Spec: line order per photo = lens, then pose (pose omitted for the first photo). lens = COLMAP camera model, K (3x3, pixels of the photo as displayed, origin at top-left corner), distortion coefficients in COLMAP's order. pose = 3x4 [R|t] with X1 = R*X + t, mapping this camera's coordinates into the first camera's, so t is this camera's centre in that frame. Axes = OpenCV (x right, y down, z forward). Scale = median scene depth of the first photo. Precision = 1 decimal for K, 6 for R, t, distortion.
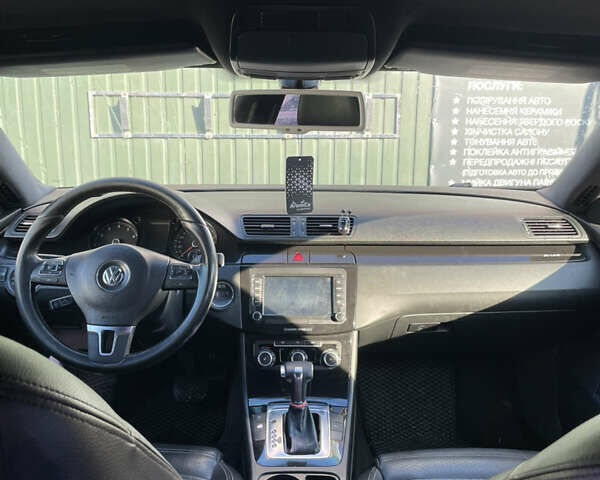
lens RADIAL K [[614.3, 0, 300.2], [0, 614.3, 237.9], [0, 0, 1]] dist [0.044937, 0.000000]
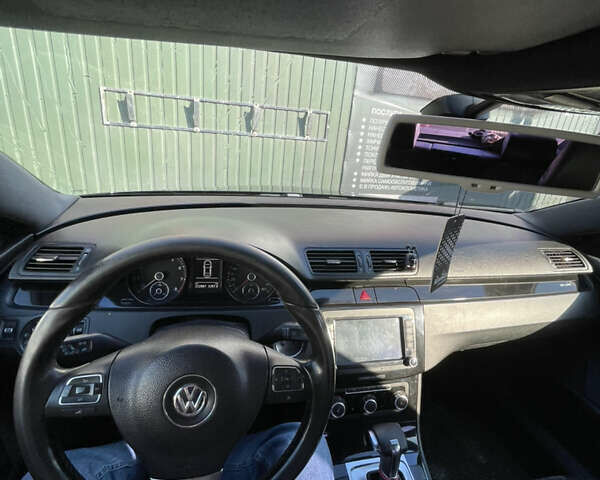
lens RADIAL K [[327.7, 0, 302.4], [0, 327.7, 241.9], [0, 0, 1]] dist [-0.006878, 0.002348]
pose [[0.974584, 0.009465, 0.223824, -0.211360], [-0.046638, 0.985789, 0.161387, -0.127437], [-0.219116, -0.167723, 0.961175, 0.534116]]
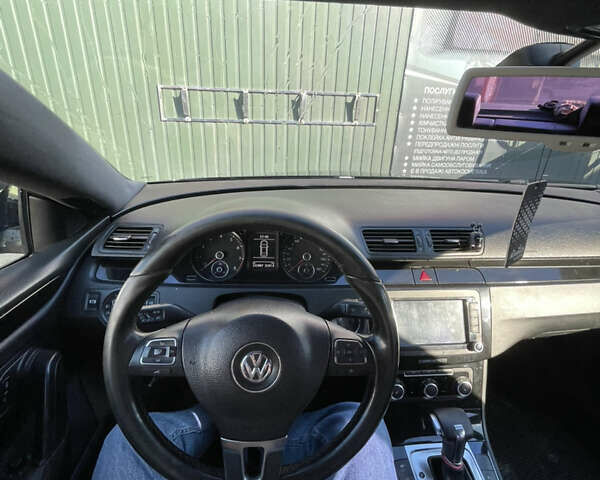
lens RADIAL K [[327.7, 0, 300.9], [0, 327.7, 242.5], [0, 0, 1]] dist [-0.006878, 0.002348]
pose [[0.996745, -0.002714, 0.080567, -0.224308], [-0.013131, 0.980617, 0.195493, -0.109698], [-0.079536, -0.195915, 0.977390, 0.537007]]
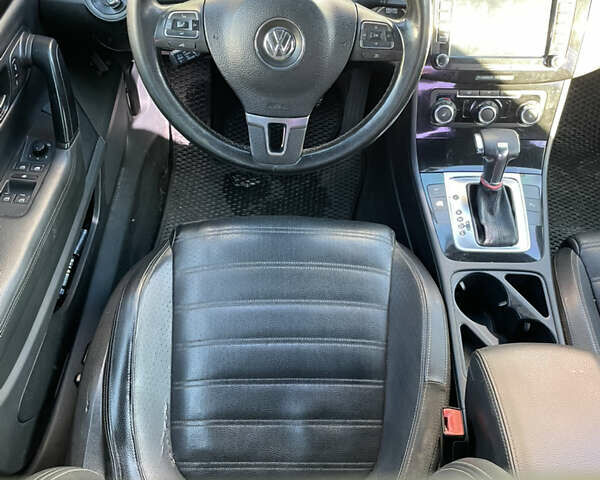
lens RADIAL K [[614.3, 0, 301.2], [0, 614.3, 238.0], [0, 0, 1]] dist [0.044937, 0.000000]
pose [[0.999855, 0.016863, 0.002265, -0.219750], [-0.014644, 0.785147, 0.619136, -0.146360], [0.008662, -0.619079, 0.785281, 0.277406]]
